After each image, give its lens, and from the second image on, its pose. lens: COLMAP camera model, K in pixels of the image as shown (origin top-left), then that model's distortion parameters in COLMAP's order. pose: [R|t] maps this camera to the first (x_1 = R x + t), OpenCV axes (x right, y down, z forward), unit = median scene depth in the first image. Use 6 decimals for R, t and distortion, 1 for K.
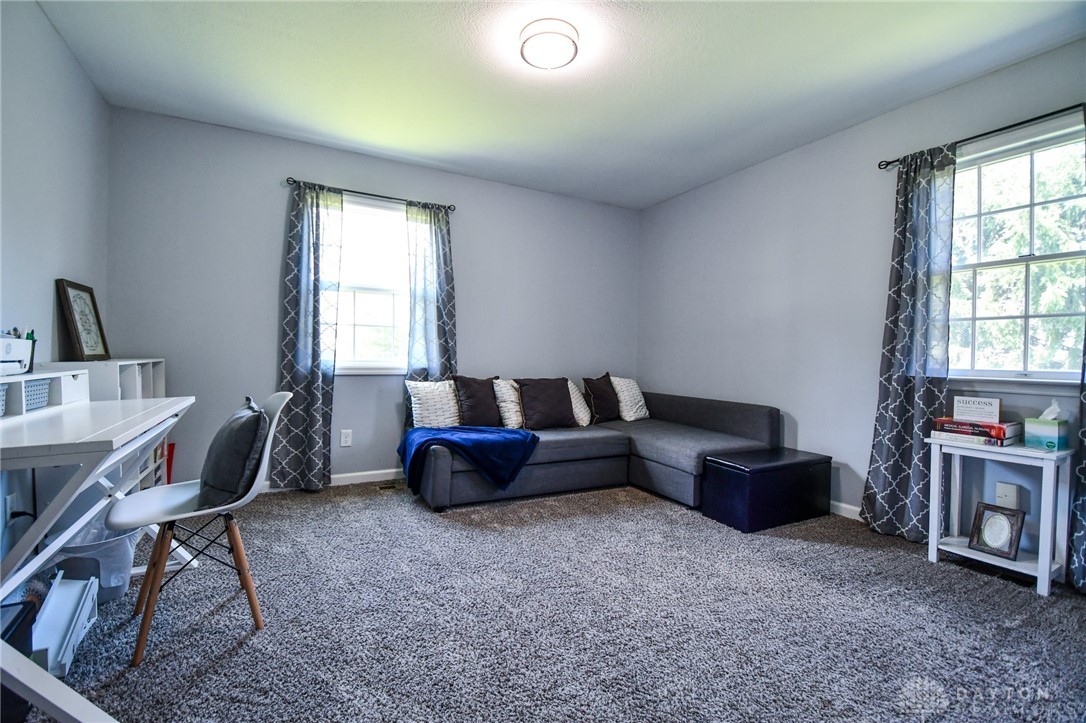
lens RADIAL K [[474.8, 0, 539.5], [0, 474.8, 362.5], [0, 0, 1]] dist [-0.009762, -0.005939]
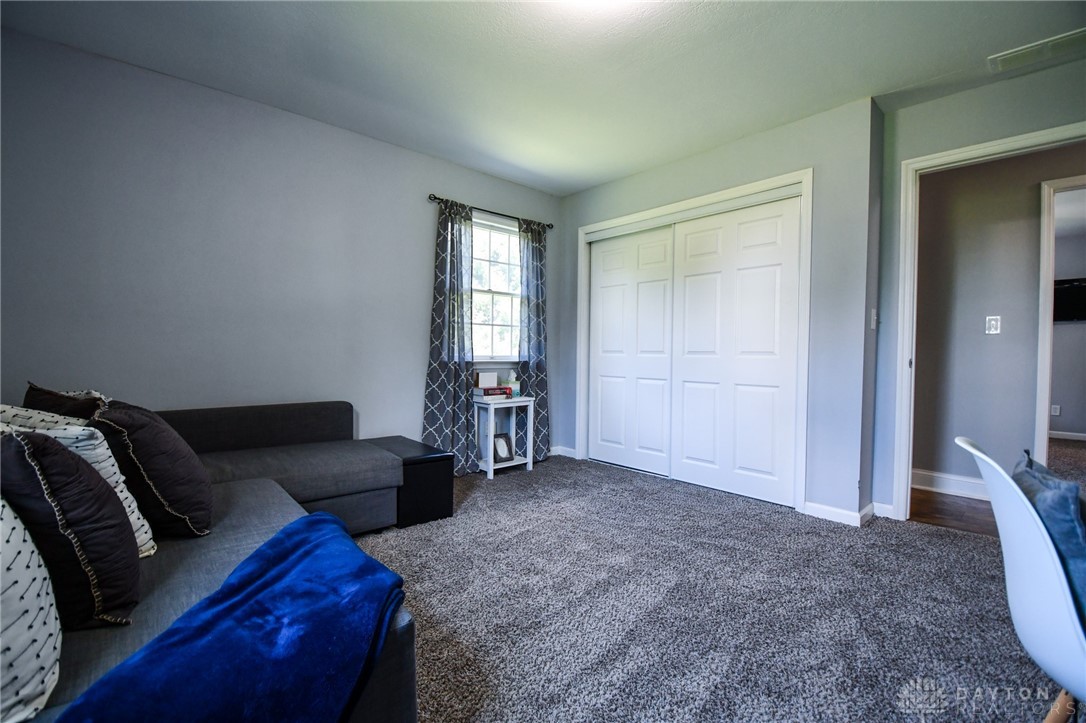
lens RADIAL K [[474.8, 0, 539.2], [0, 474.8, 359.8], [0, 0, 1]] dist [-0.009762, -0.005939]
pose [[-0.246628, -0.037569, 0.968382, -0.684687], [-0.000576, 0.999254, 0.038621, -0.032153], [-0.969110, 0.008967, -0.246465, 1.175670]]
